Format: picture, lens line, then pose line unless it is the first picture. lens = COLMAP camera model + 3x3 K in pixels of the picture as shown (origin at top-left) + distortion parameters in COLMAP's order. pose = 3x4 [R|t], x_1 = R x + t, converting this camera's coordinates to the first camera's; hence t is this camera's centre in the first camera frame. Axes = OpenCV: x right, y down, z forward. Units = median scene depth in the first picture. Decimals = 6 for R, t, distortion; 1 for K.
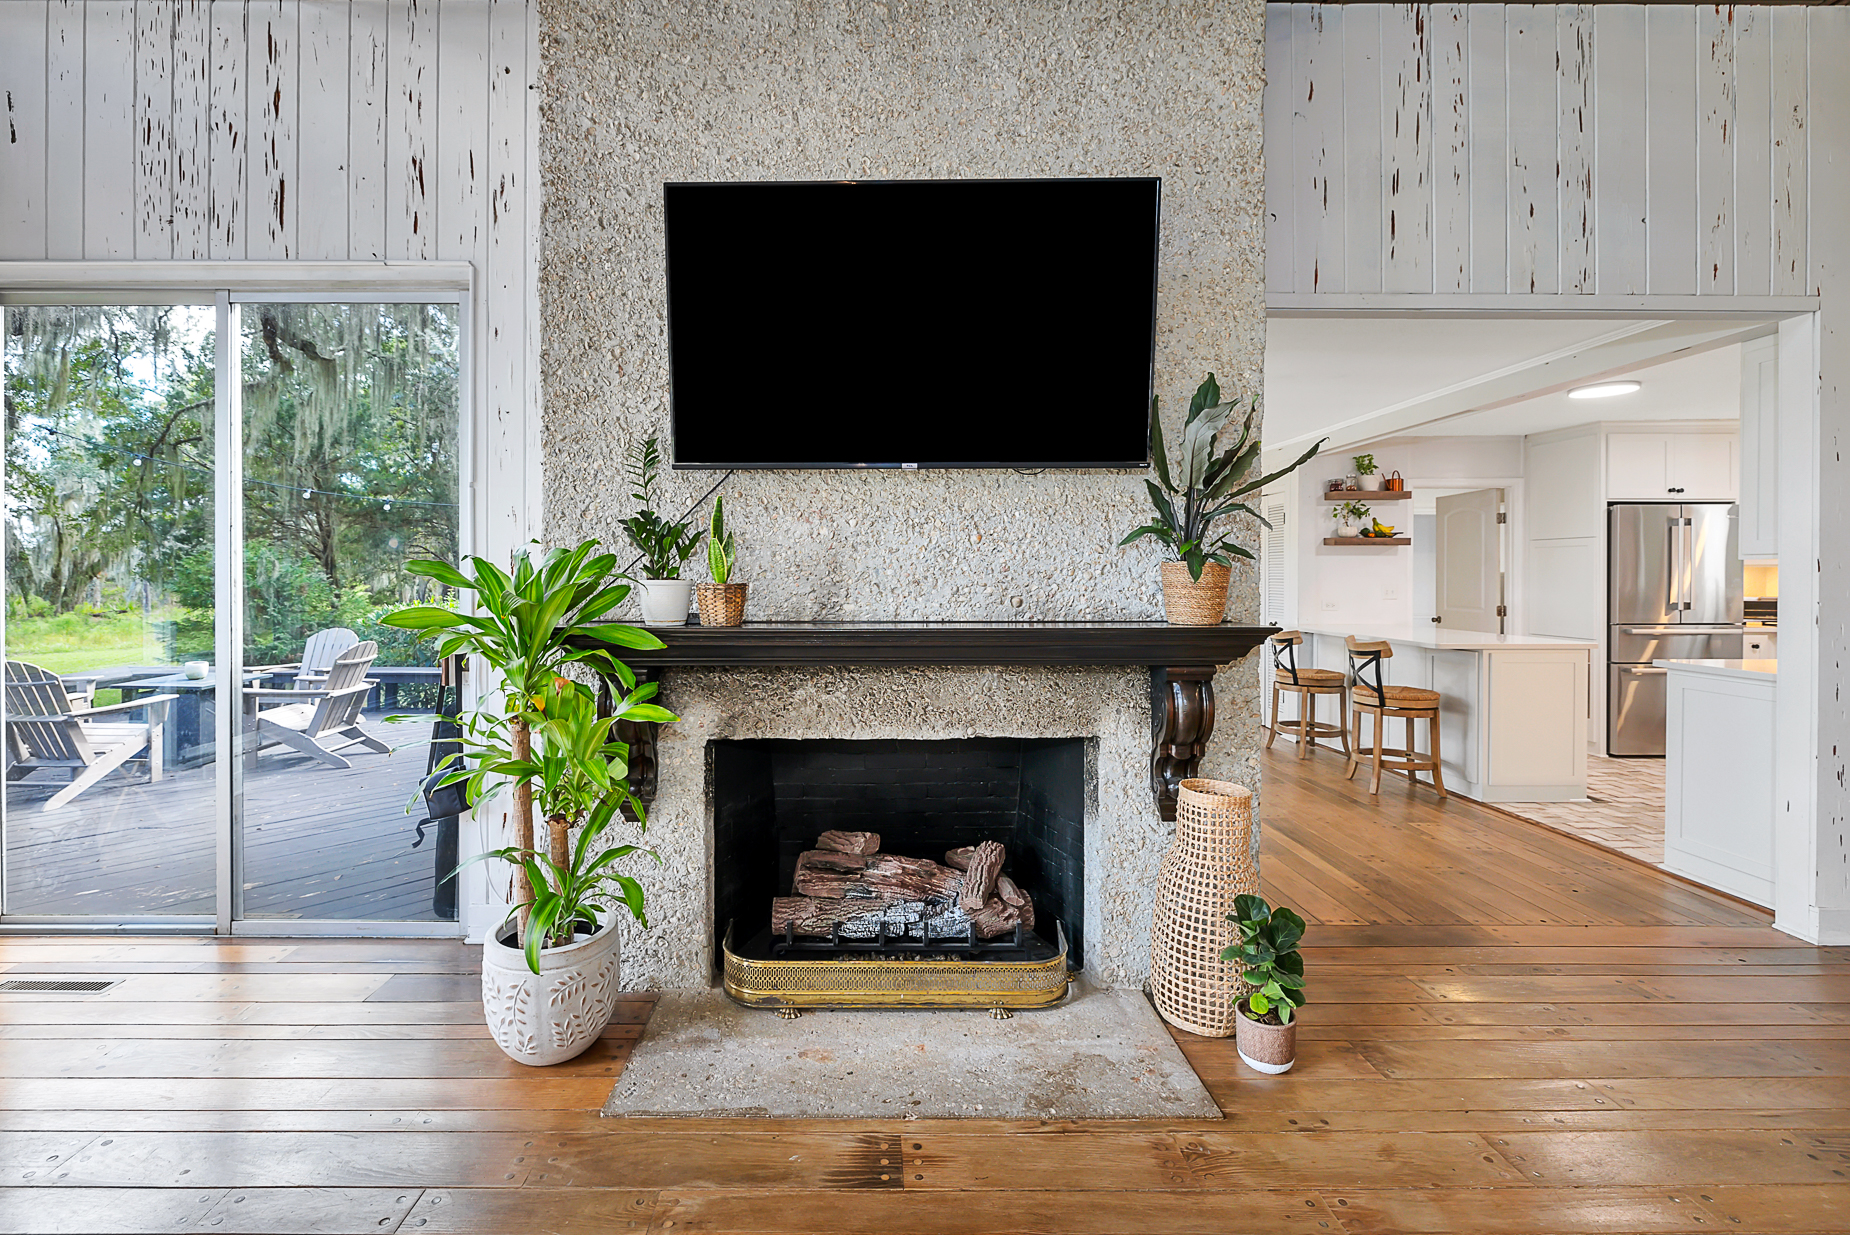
lens RADIAL K [[801.9, 0, 881.1], [0, 801.9, 577.6], [0, 0, 1]] dist [-0.001009, -0.000201]
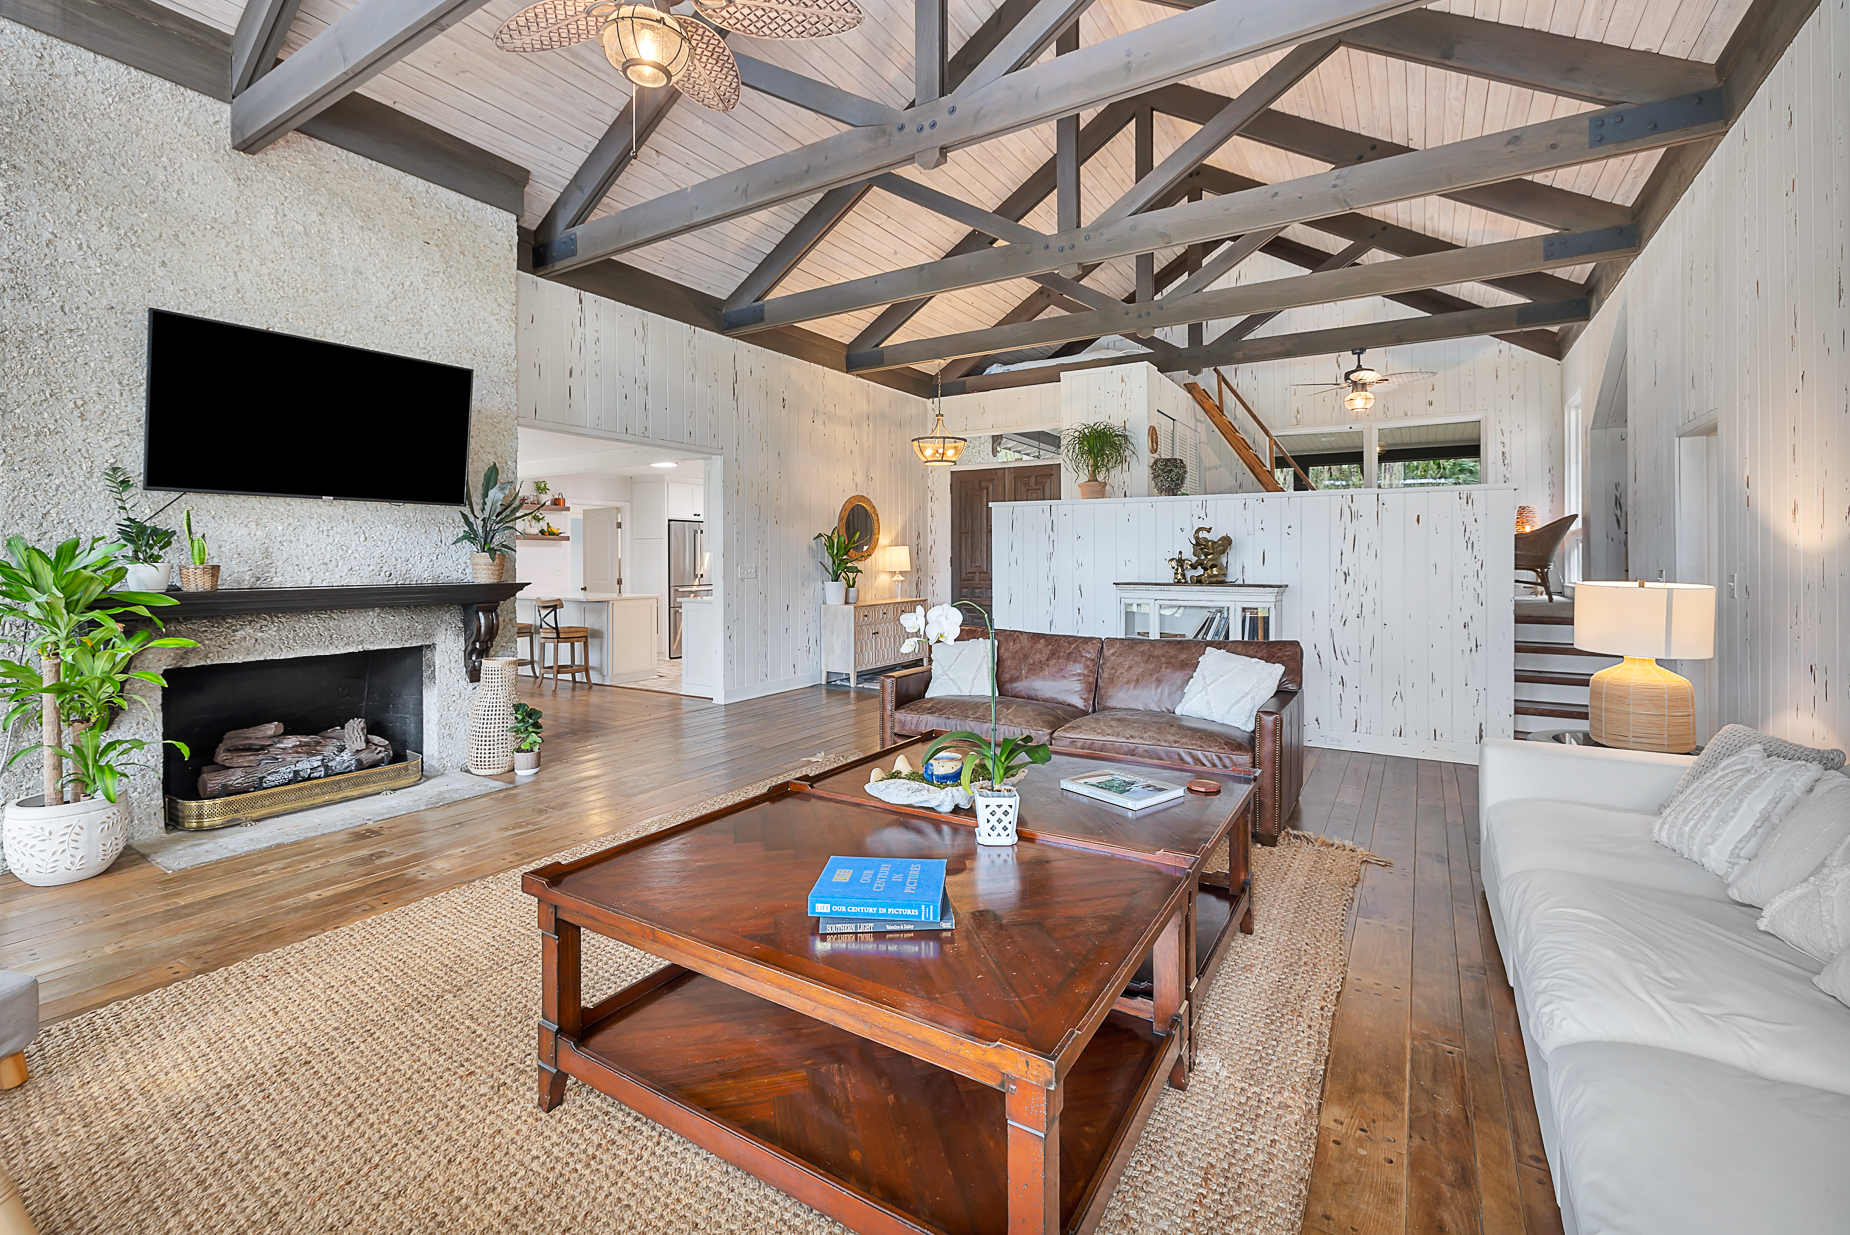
lens RADIAL K [[801.9, 0, 933.1], [0, 801.9, 562.8], [0, 0, 1]] dist [-0.001009, -0.000201]
pose [[0.518759, -0.006384, 0.854896, -0.751436], [0.007355, 0.999968, 0.003005, 0.007898], [-0.854889, 0.004729, 0.518790, -1.015982]]
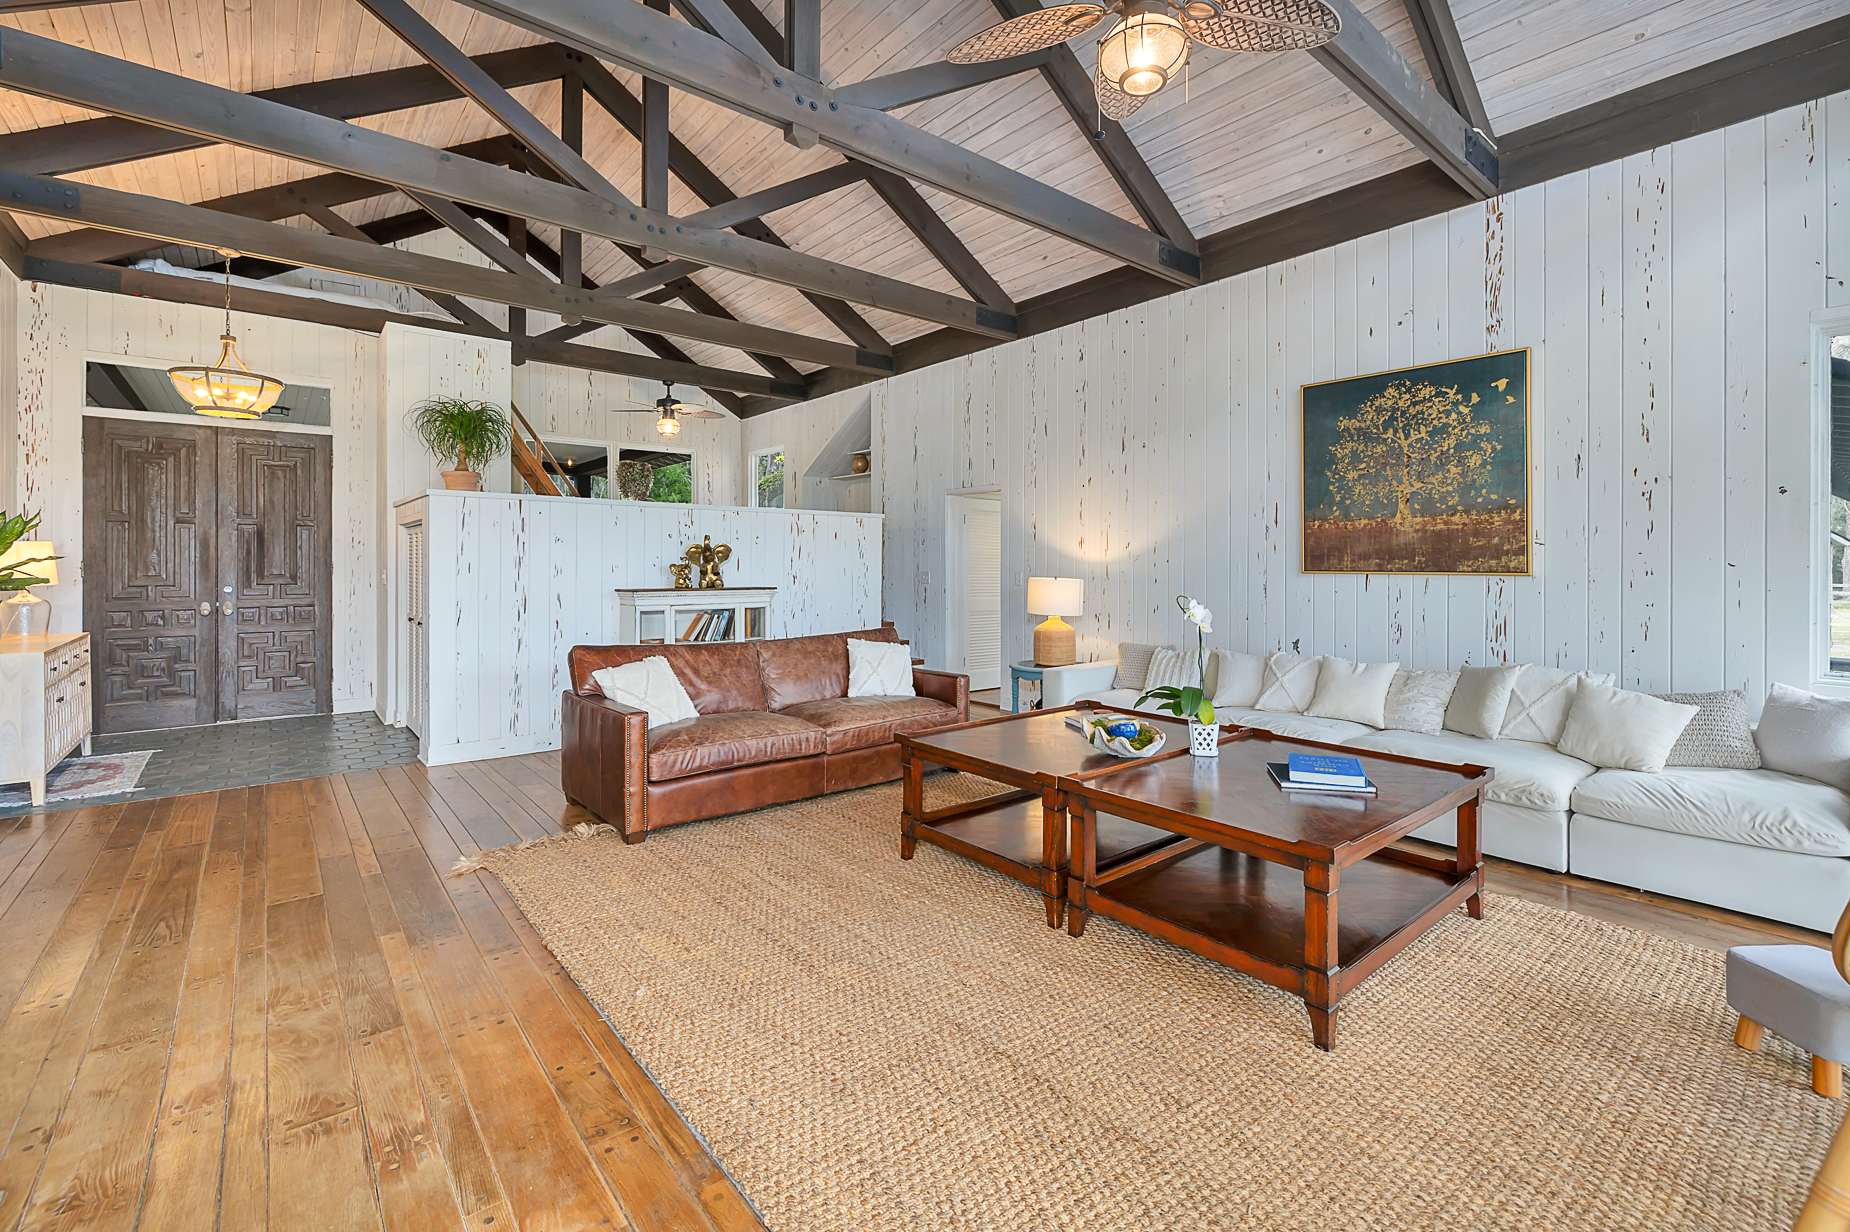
lens RADIAL K [[801.9, 0, 921.7], [0, 801.9, 567.4], [0, 0, 1]] dist [-0.001009, -0.000201]
pose [[-0.638398, -0.005261, 0.769688, -0.677446], [0.002816, 0.999954, 0.009171, -0.004522], [-0.769701, 0.008022, -0.638354, 0.596907]]
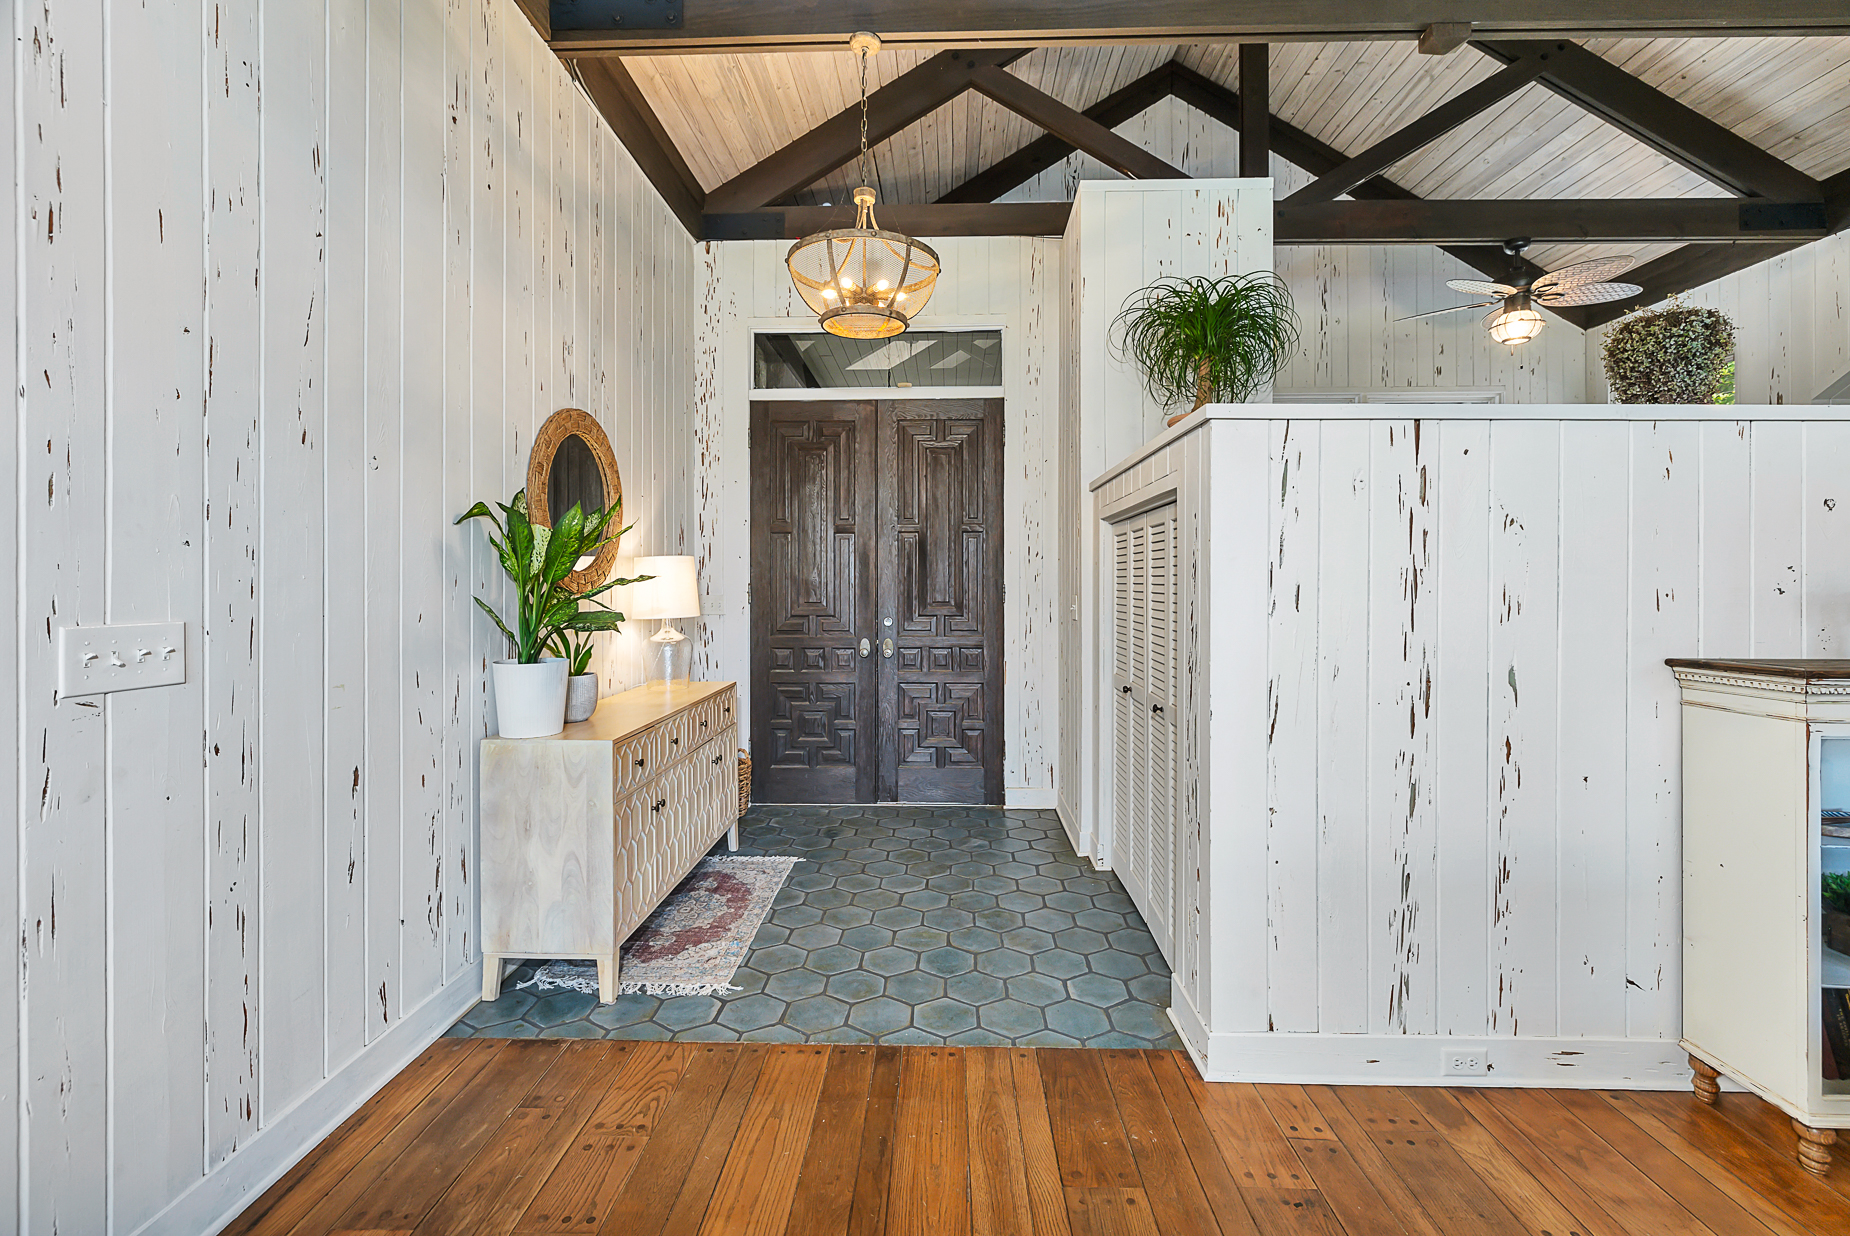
lens RADIAL K [[801.9, 0, 921.5], [0, 801.9, 577.0], [0, 0, 1]] dist [-0.001009, -0.000201]
pose [[0.029342, 0.009073, 0.999528, 0.870393], [0.006739, 0.999934, -0.009275, -0.003797], [-0.999547, 0.007008, 0.029279, 0.534899]]
